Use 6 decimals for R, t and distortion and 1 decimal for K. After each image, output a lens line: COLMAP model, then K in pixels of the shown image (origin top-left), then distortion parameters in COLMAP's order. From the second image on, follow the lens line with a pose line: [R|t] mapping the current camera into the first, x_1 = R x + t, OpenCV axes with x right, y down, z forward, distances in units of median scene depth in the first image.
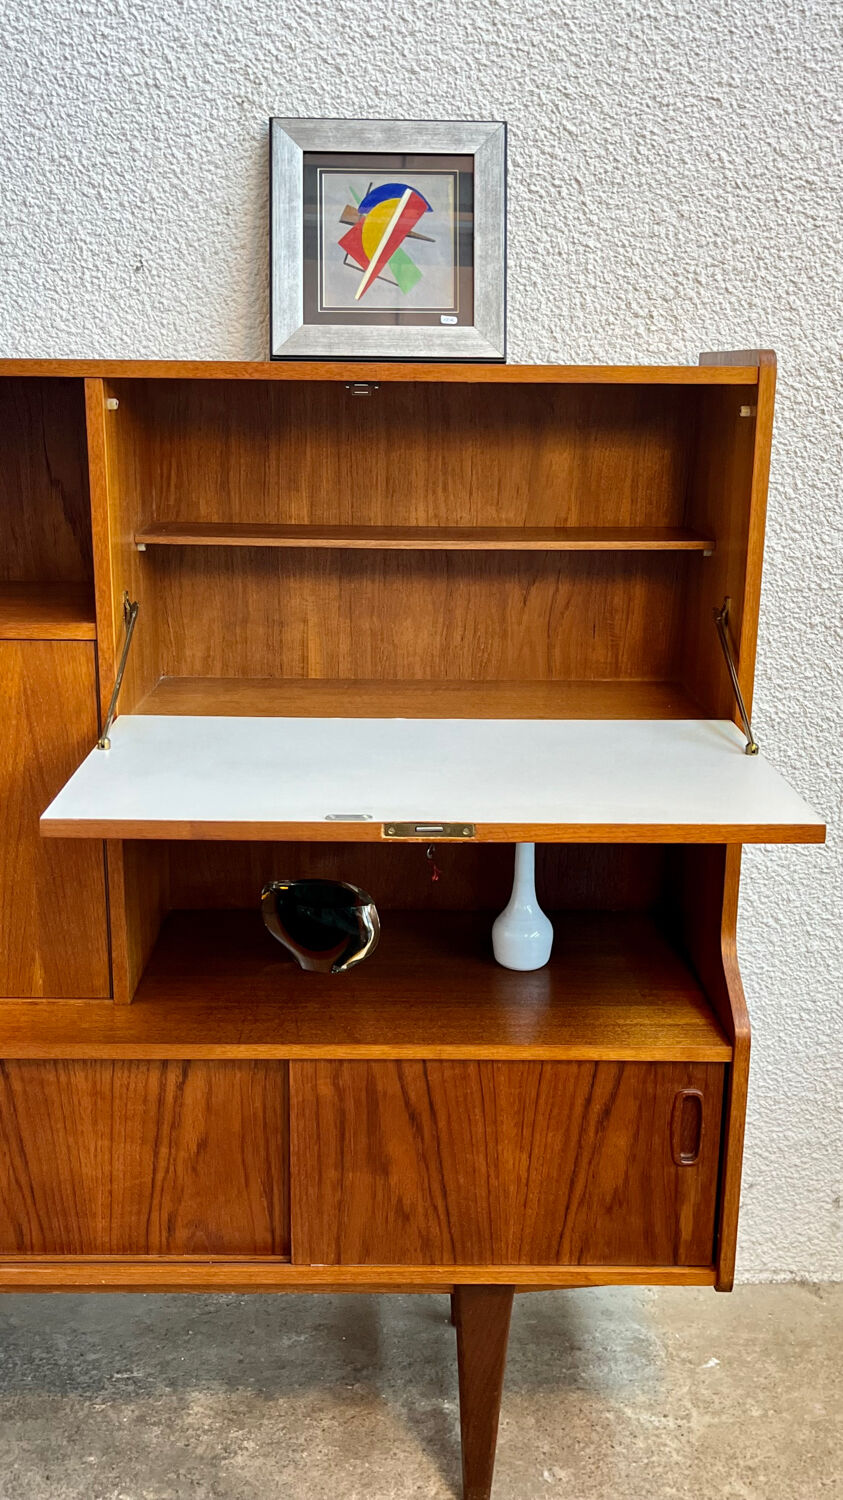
lens RADIAL K [[1479.0, 0, 413.0], [0, 1479.0, 757.5], [0, 0, 1]] dist [0.017448, 0.023684]
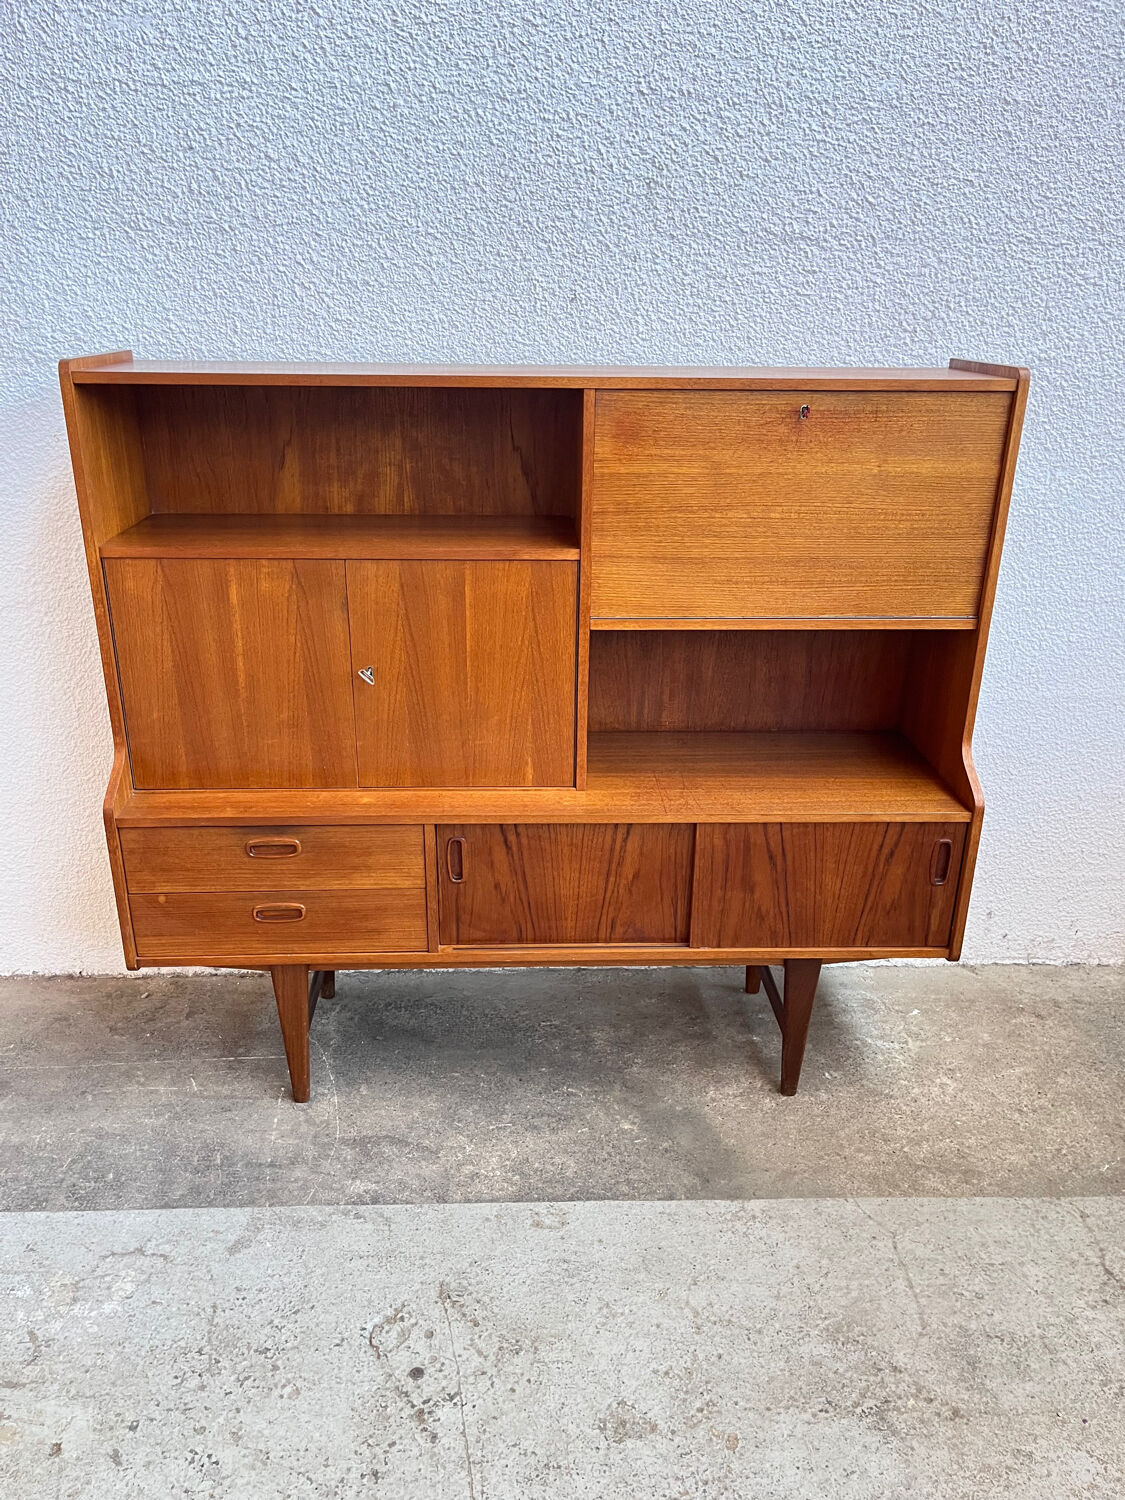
lens RADIAL K [[1146.8, 0, 559.0], [0, 1146.8, 759.2], [0, 0, 1]] dist [0.057807, -0.063599]
pose [[0.999654, -0.008788, 0.024809, -0.233978], [0.005566, 0.991877, 0.127076, -0.021776], [-0.025725, -0.126894, 0.991583, -0.201256]]
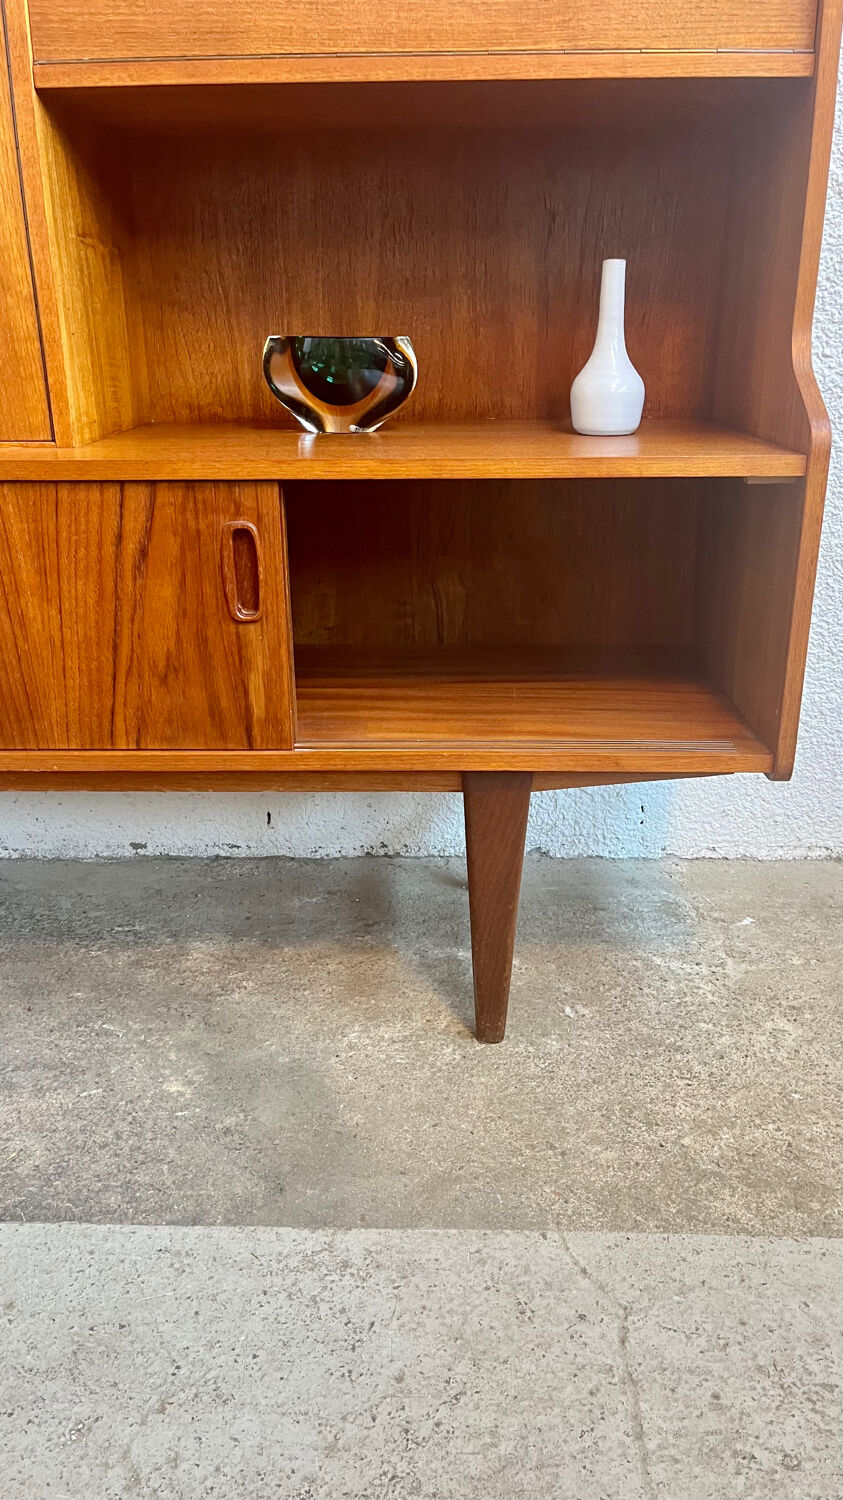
lens RADIAL K [[1148.6, 0, 411.3], [0, 1148.6, 762.6], [0, 0, 1]] dist [0.059647, -0.087054]
pose [[0.998855, -0.004201, -0.047658, 0.028417], [0.009322, 0.994135, 0.107740, 0.257304], [0.046926, -0.108061, 0.993036, 0.313933]]
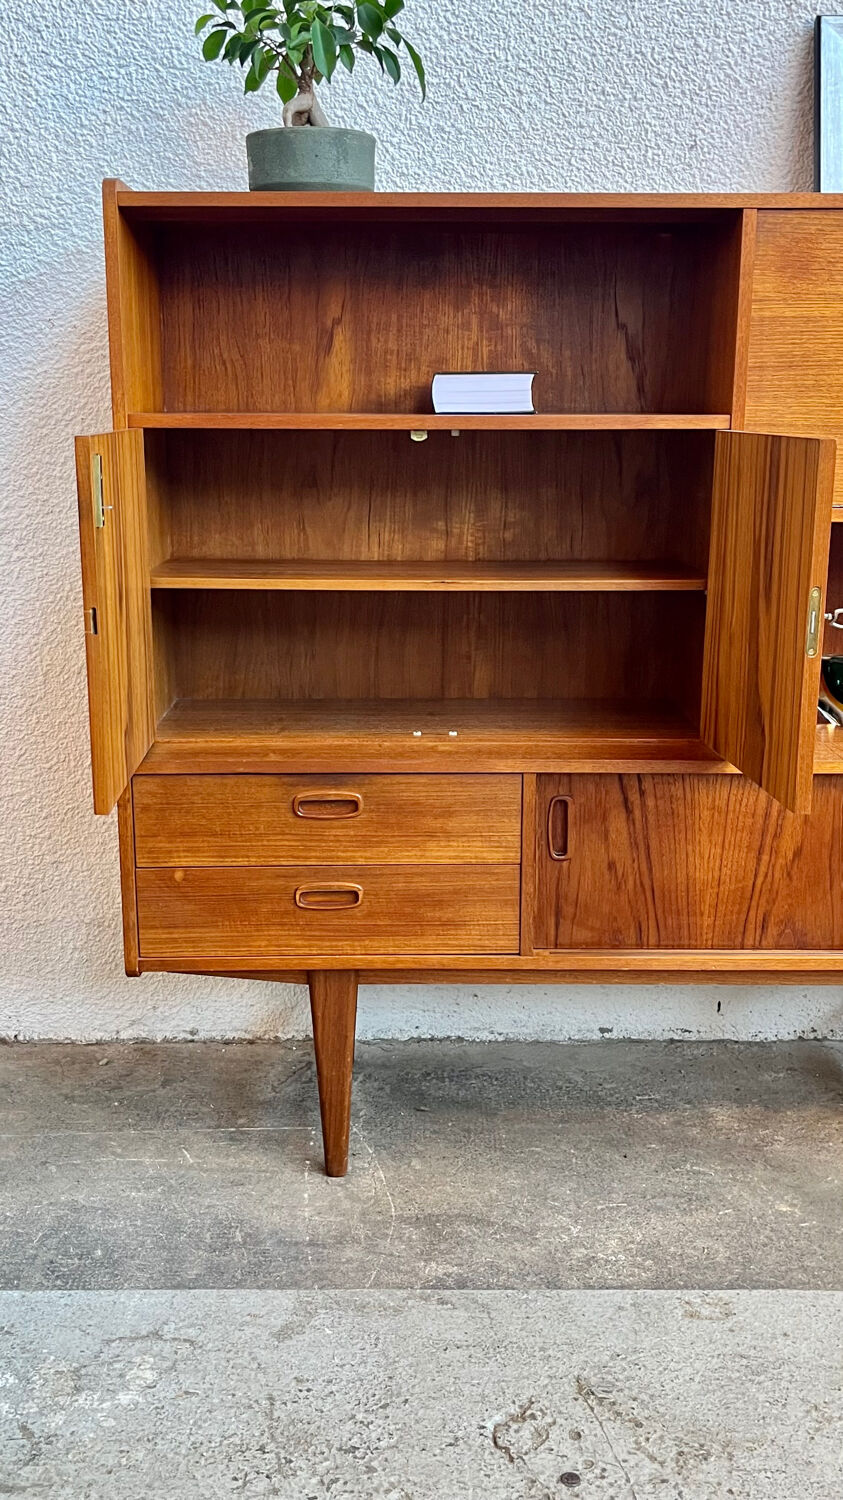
lens RADIAL K [[1477.5, 0, 419.8], [0, 1477.5, 758.3], [0, 0, 1]] dist [0.063200, -0.074605]
pose [[0.999980, -0.005942, -0.002251, -0.409964], [0.005904, 0.999843, -0.016735, 0.185127], [0.002350, 0.016721, 0.999857, -0.199026]]
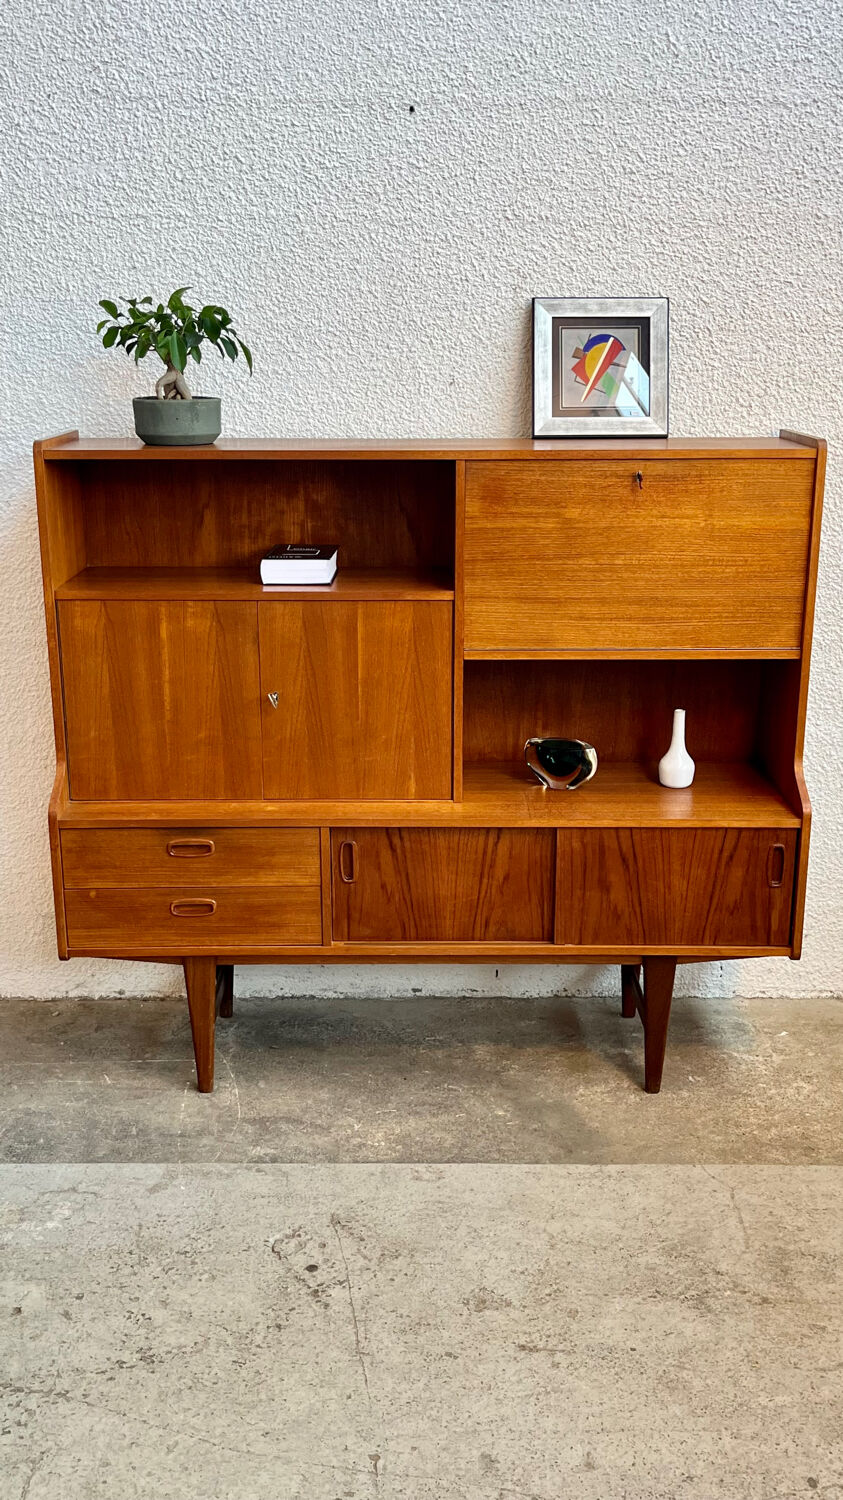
lens RADIAL K [[1467.0, 0, 416.4], [0, 1467.0, 760.2], [0, 0, 1]] dist [0.143910, -0.462530]
pose [[0.999846, -0.006912, -0.016120, -0.203480], [0.007357, 0.999588, 0.027739, 0.060408], [0.015922, -0.027854, 0.999485, -0.735838]]
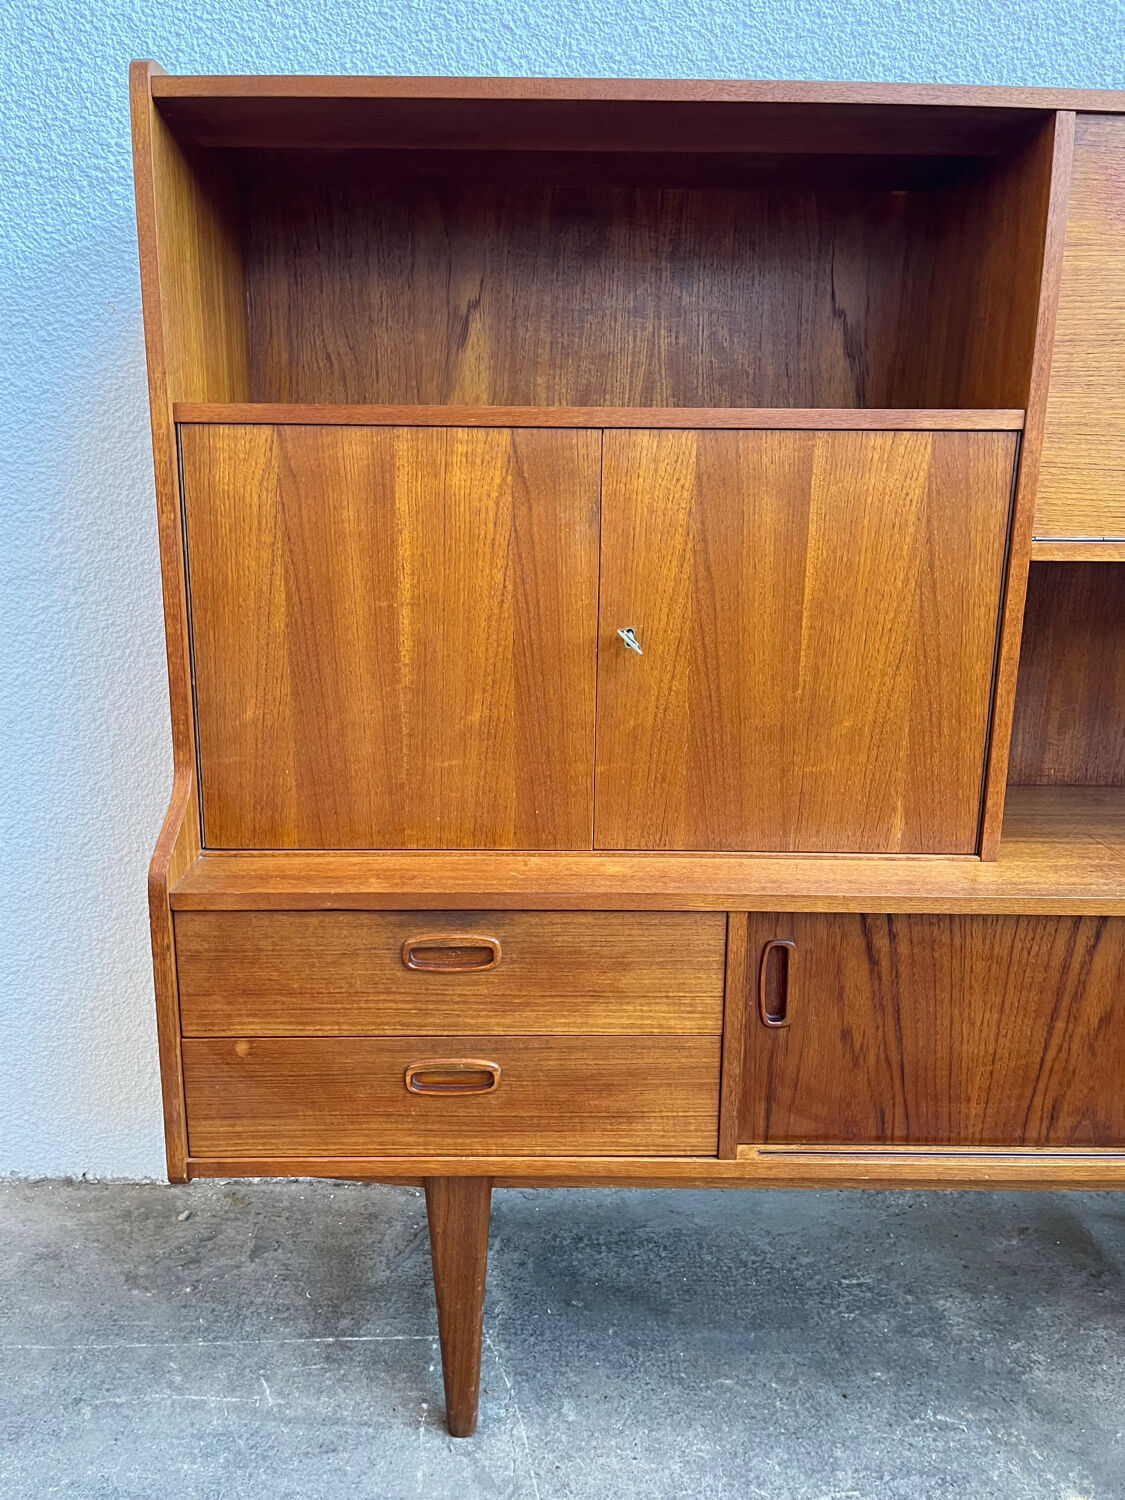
lens RADIAL K [[1134.3, 0, 553.9], [0, 1134.3, 746.8], [0, 0, 1]] dist [0.092951, -0.138094]
pose [[0.999999, 0.001063, -0.000105, -0.426922], [-0.001066, 0.999507, -0.031393, 0.112039], [0.000072, 0.031393, 0.999507, 0.289495]]
